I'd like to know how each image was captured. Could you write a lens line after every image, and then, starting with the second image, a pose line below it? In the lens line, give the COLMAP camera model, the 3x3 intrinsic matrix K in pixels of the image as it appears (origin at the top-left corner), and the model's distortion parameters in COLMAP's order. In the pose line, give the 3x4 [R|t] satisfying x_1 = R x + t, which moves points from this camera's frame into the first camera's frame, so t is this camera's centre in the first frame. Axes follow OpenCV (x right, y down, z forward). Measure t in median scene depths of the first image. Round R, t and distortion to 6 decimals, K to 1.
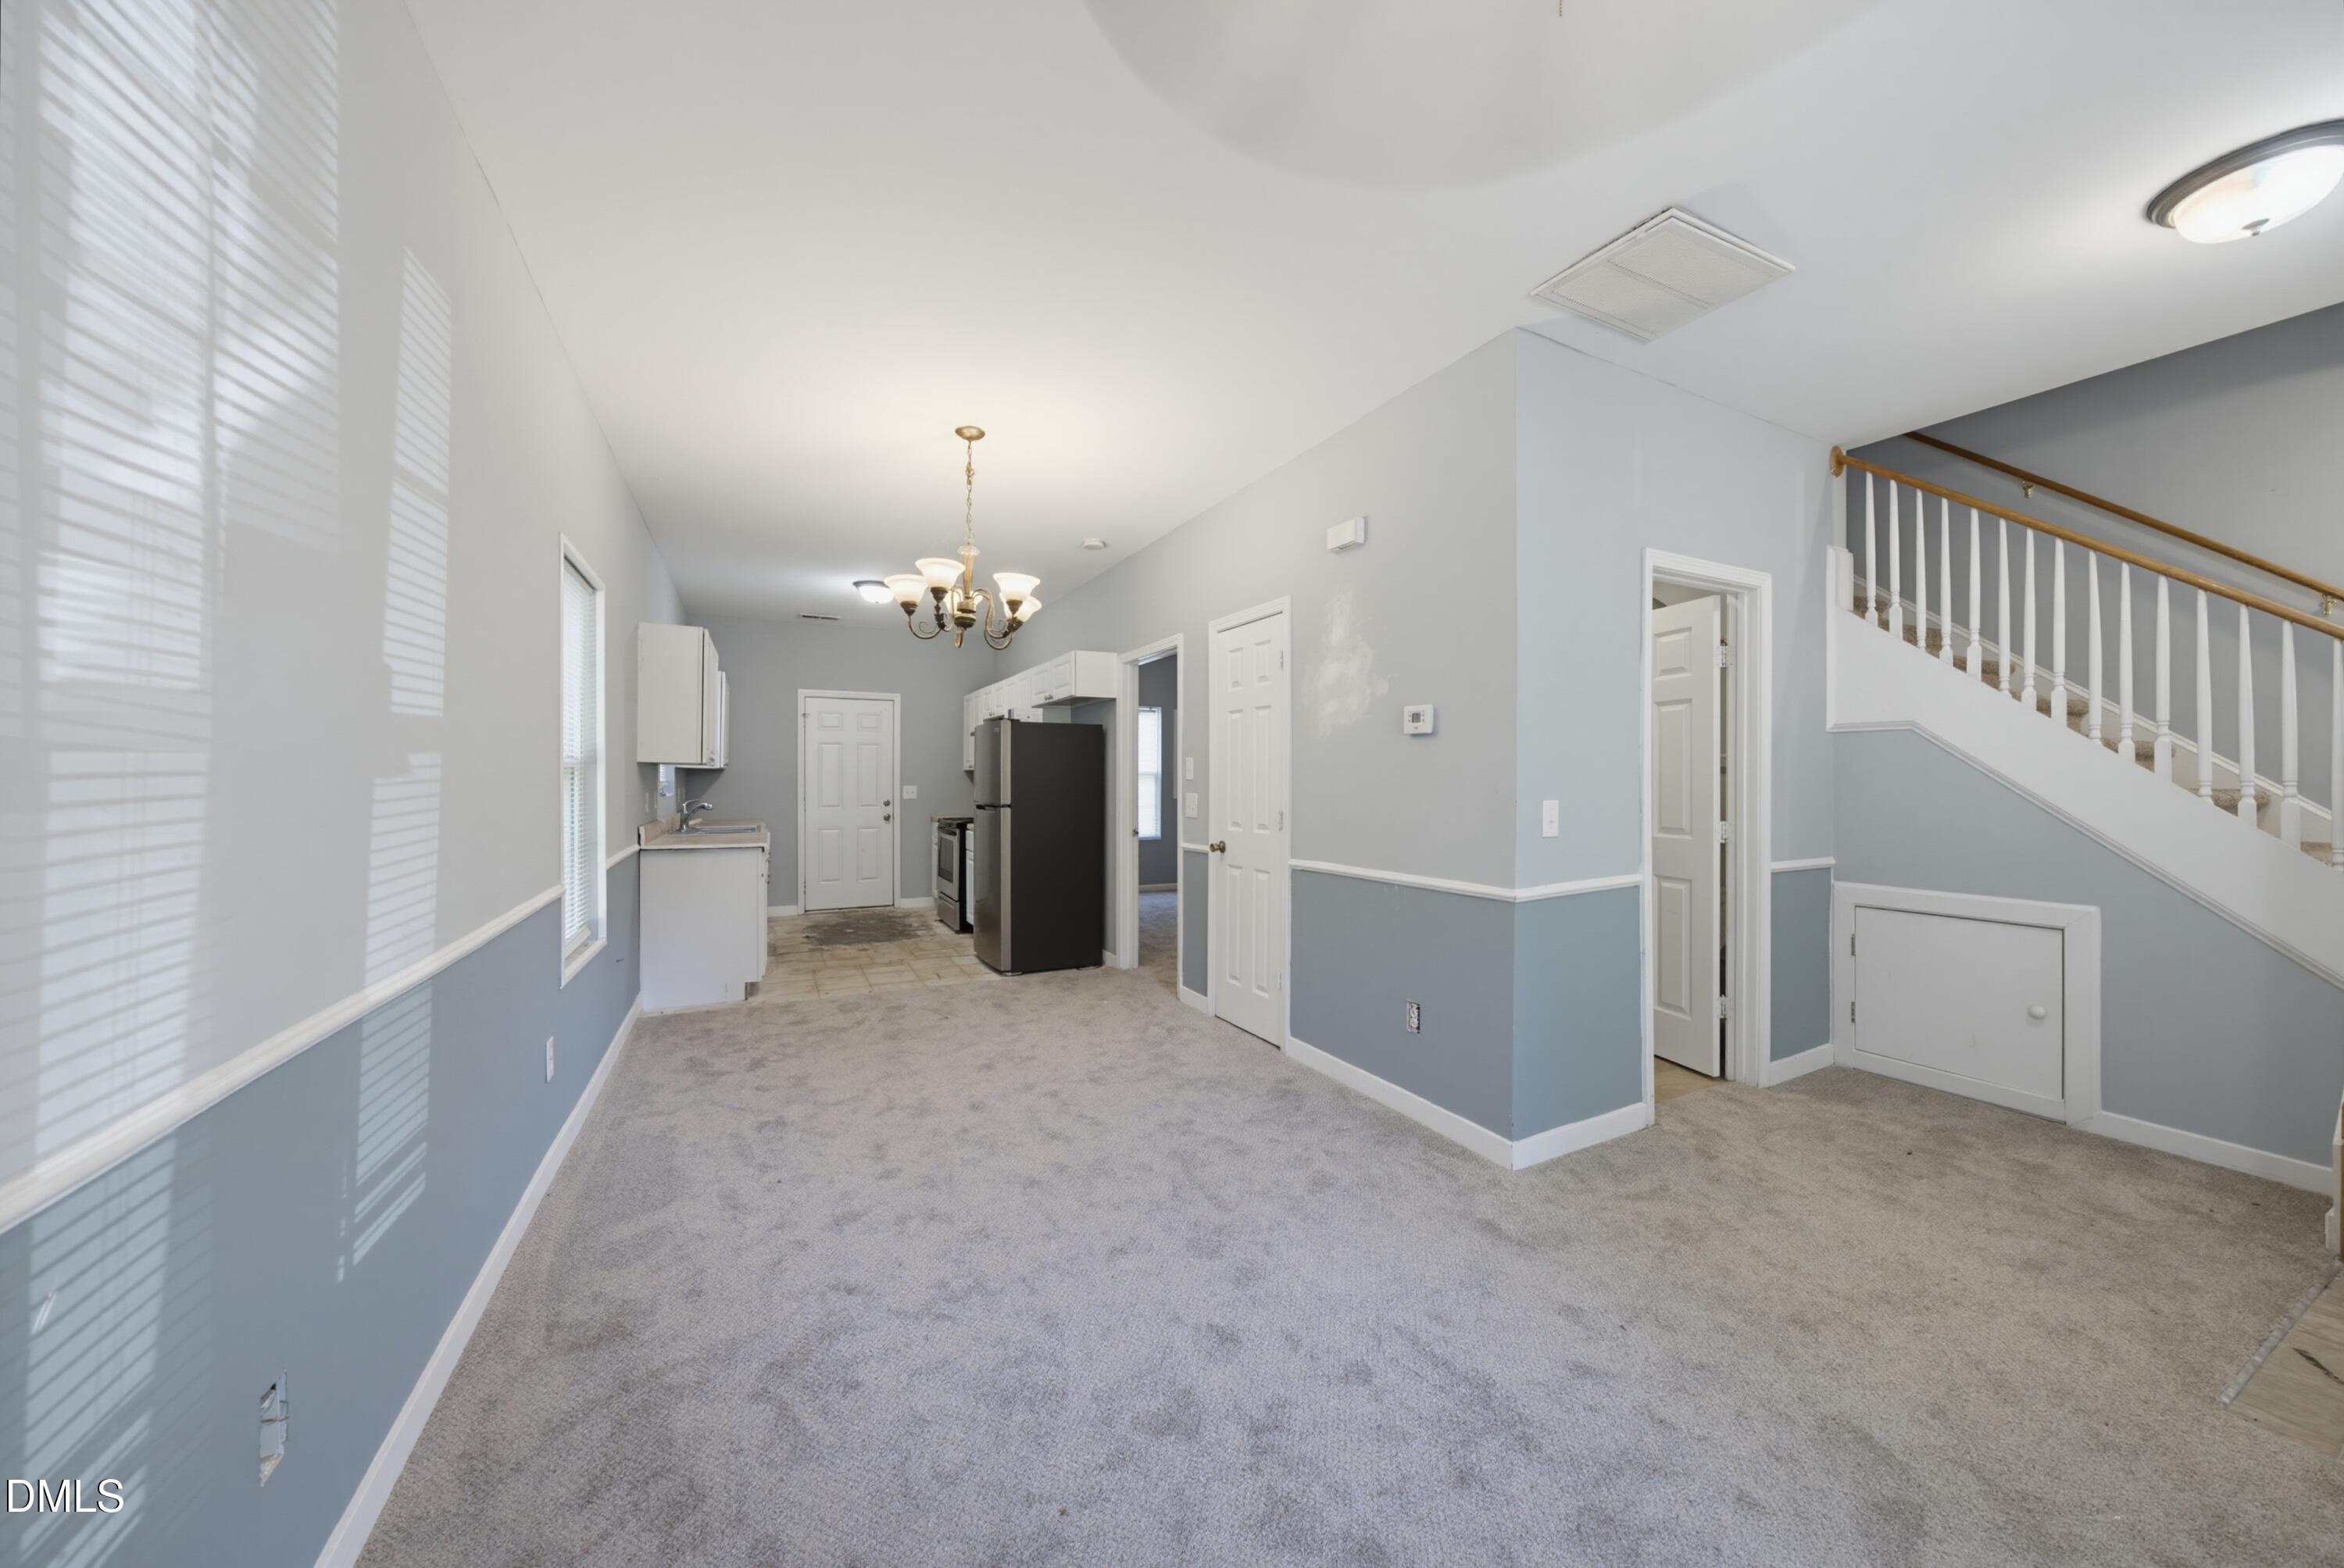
lens RADIAL K [[781.8, 0, 1172.0], [0, 781.8, 784.0], [0, 0, 1]] dist [-0.000992, -0.000110]
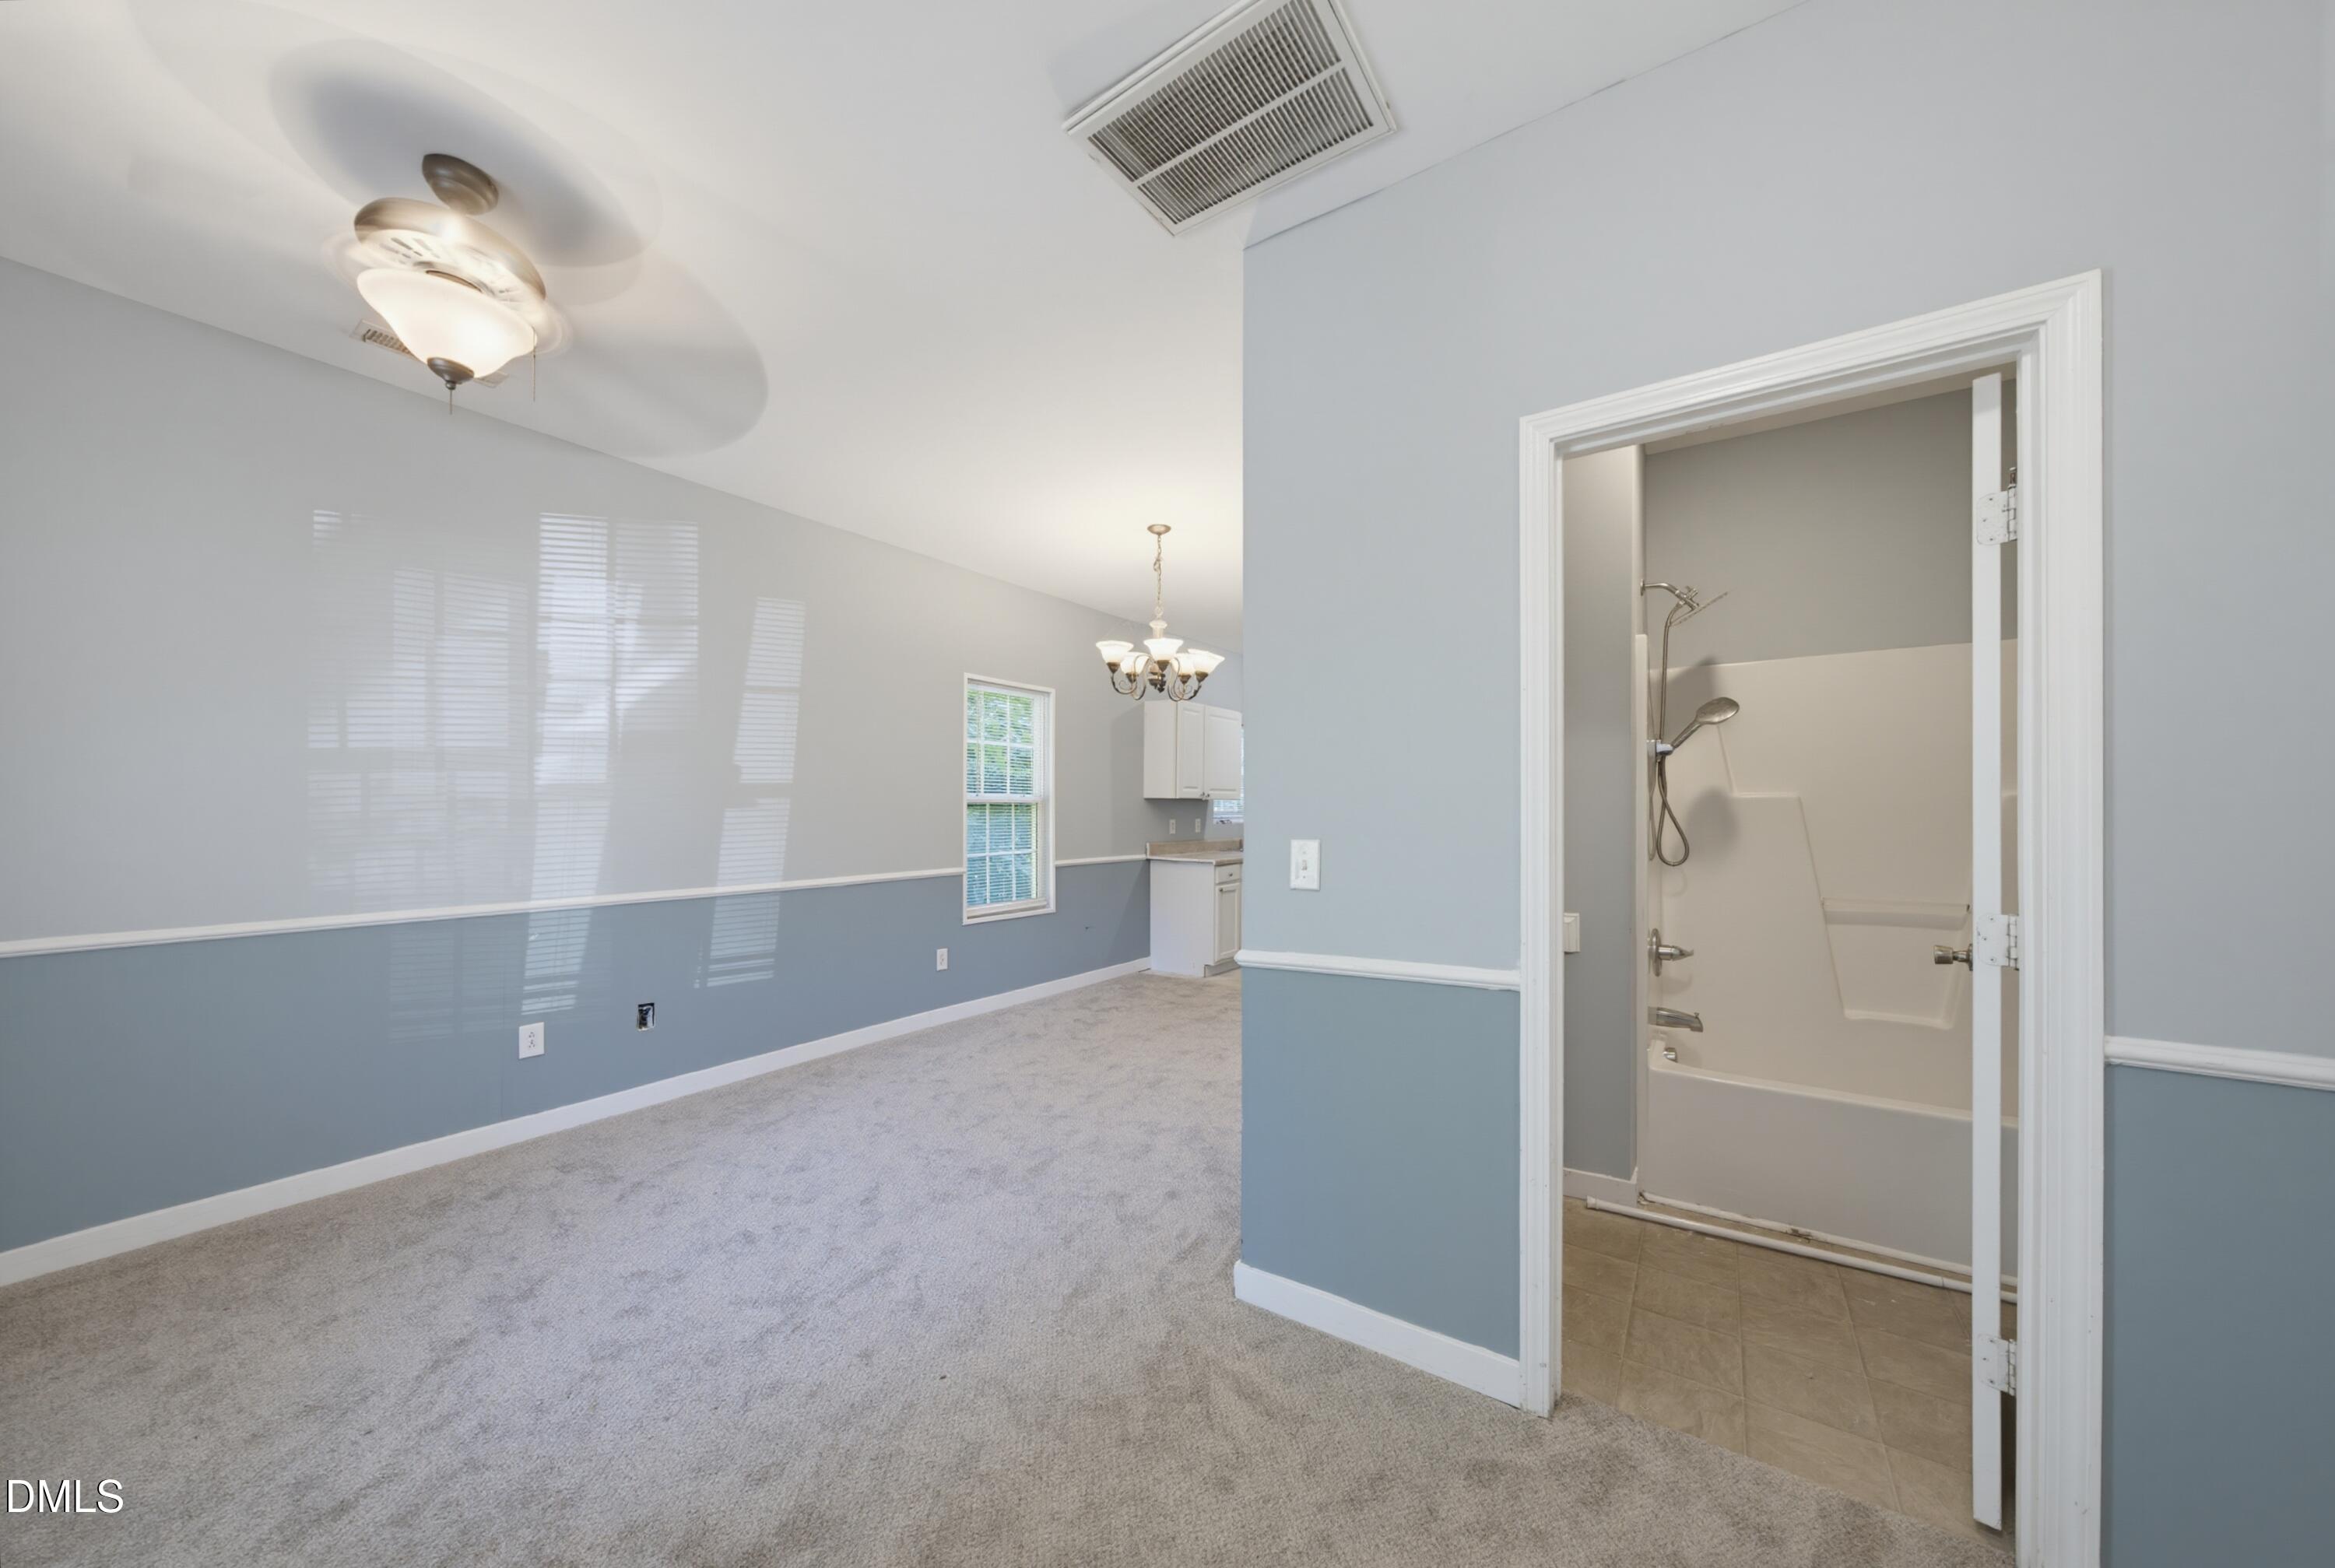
lens RADIAL K [[798.6, 0, 1178.1], [0, 798.6, 810.6], [0, 0, 1]] dist [-0.000662, 0.000039]
pose [[0.490951, 0.001363, -0.871186, 0.864632], [-0.008059, 0.999963, -0.002977, -0.002407], [0.871150, 0.008482, 0.490944, 0.415144]]
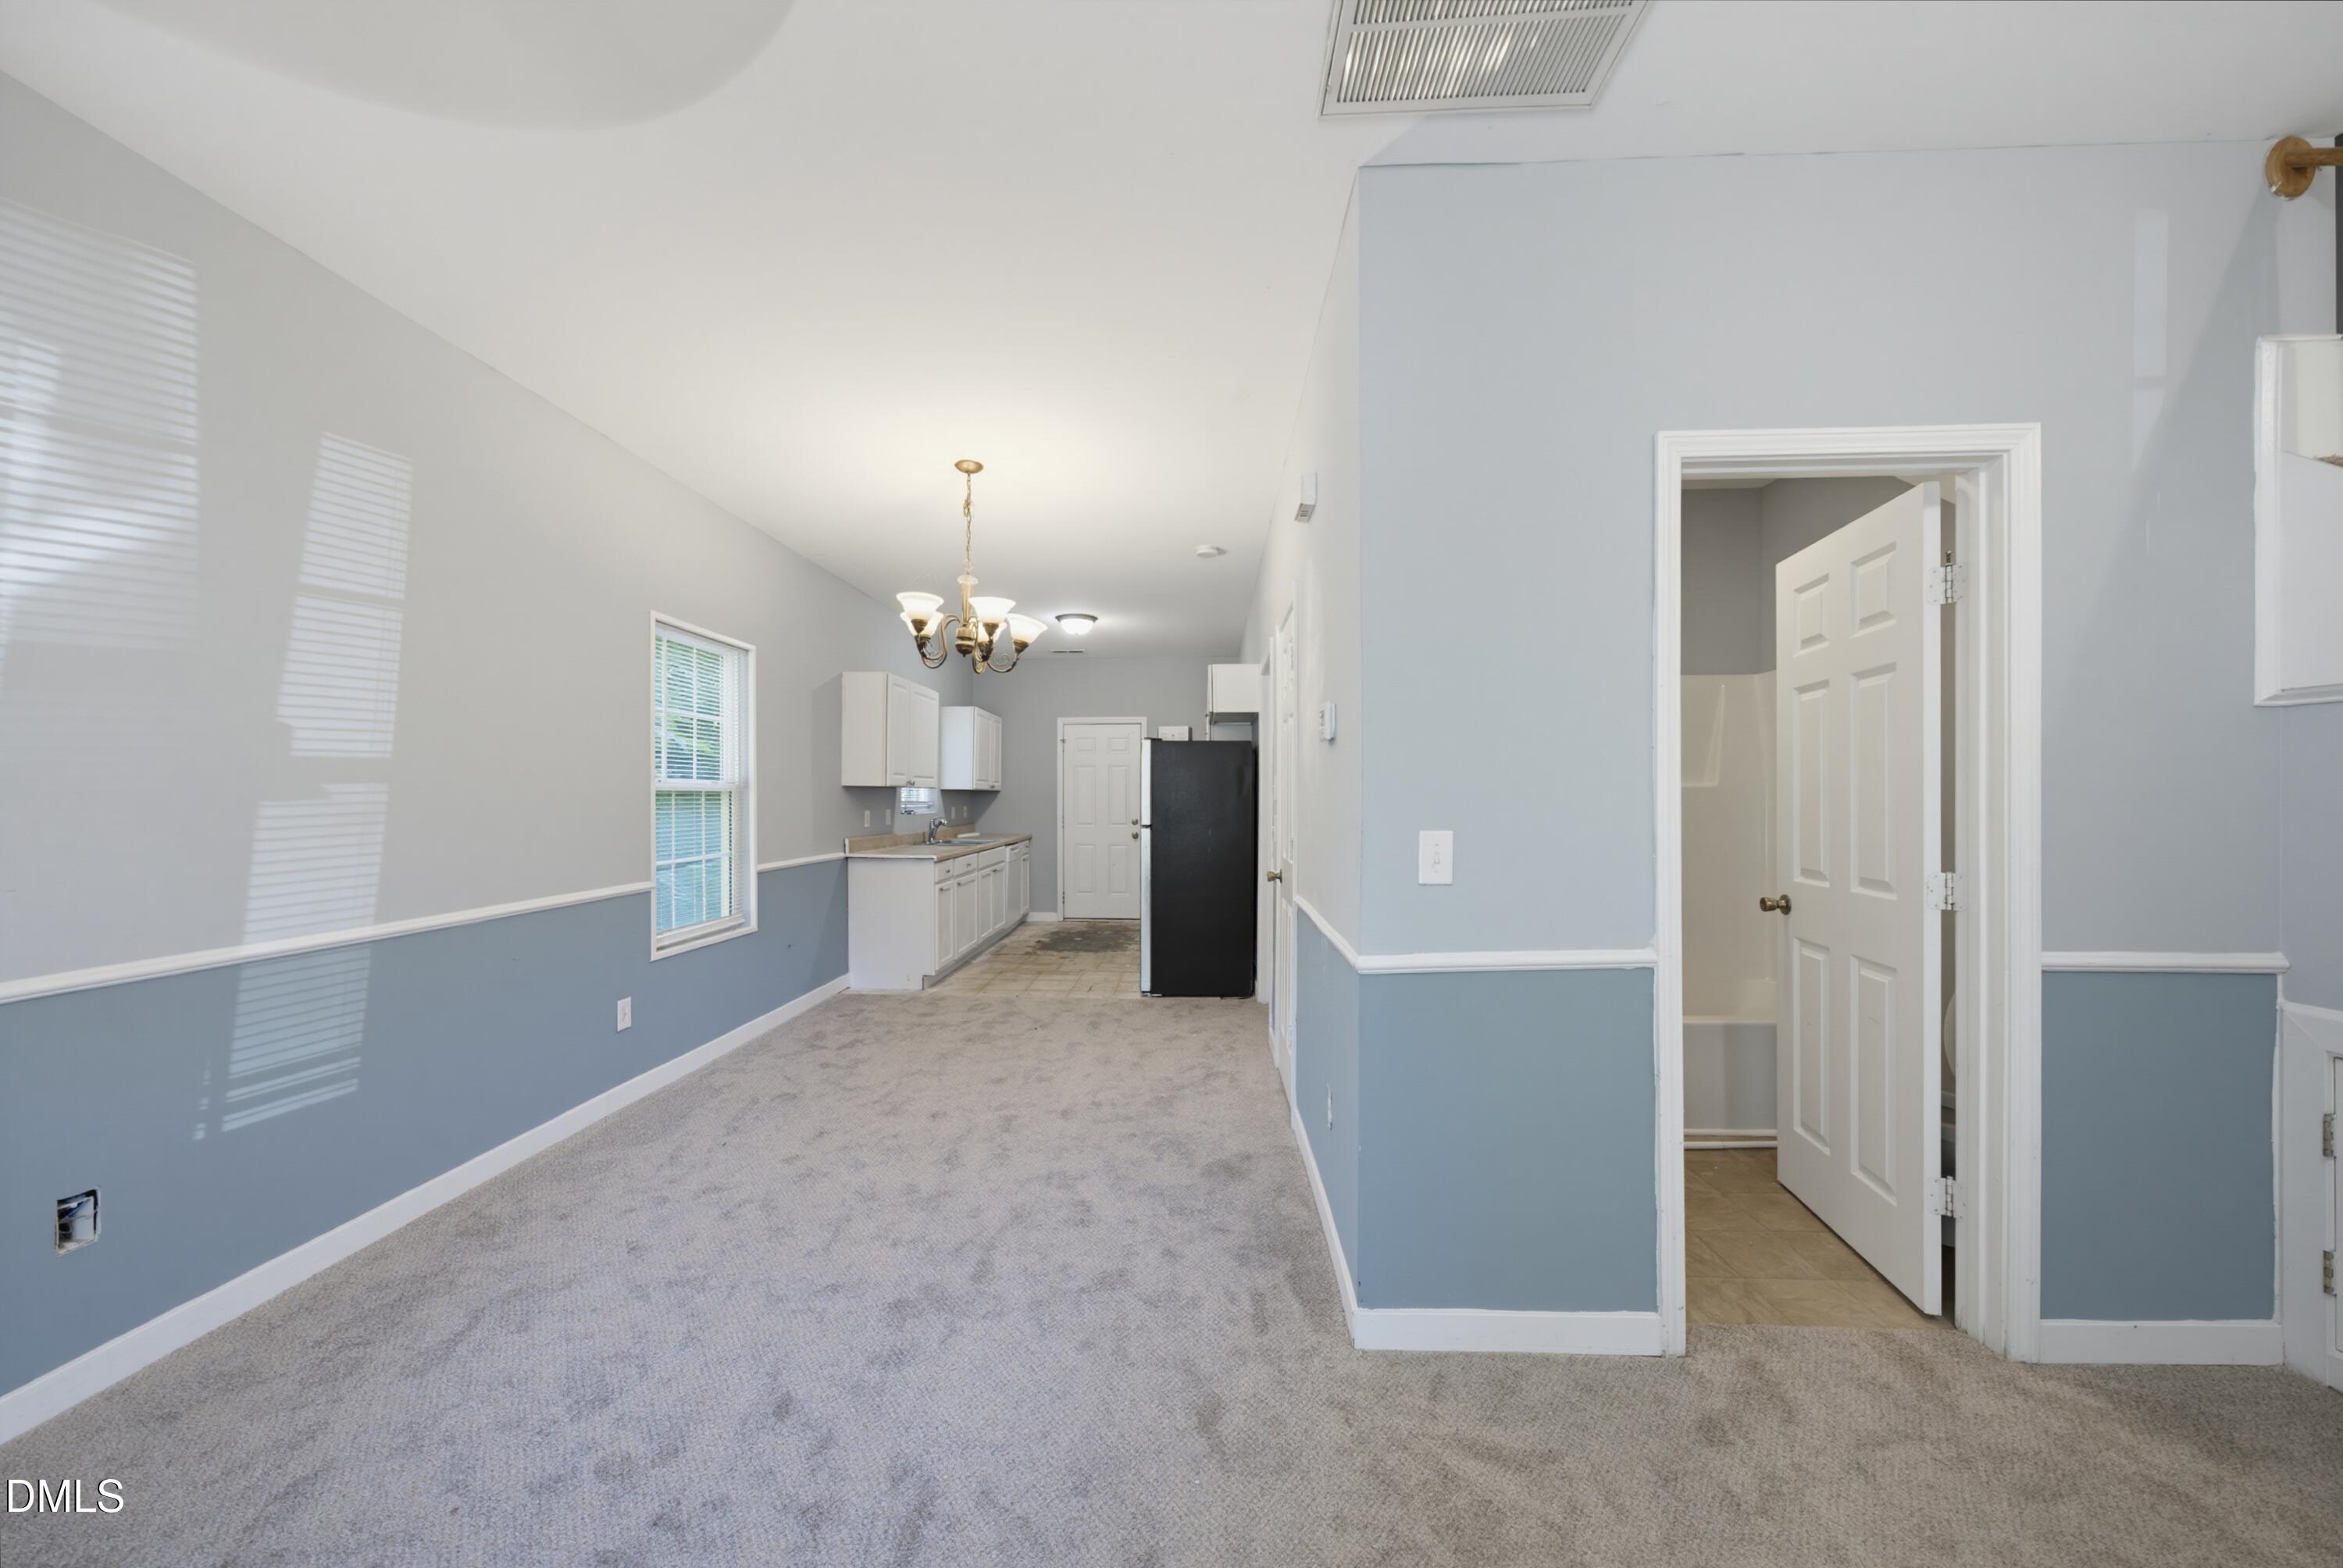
lens RADIAL K [[784.4, 0, 1175.5], [0, 784.4, 801.1], [0, 0, 1]] dist [0.000215, -0.000017]
pose [[0.875260, -0.000285, -0.483652, 0.491371], [-0.000644, 0.999998, -0.001753, -0.003077], [0.483652, 0.001846, 0.875259, 0.223633]]
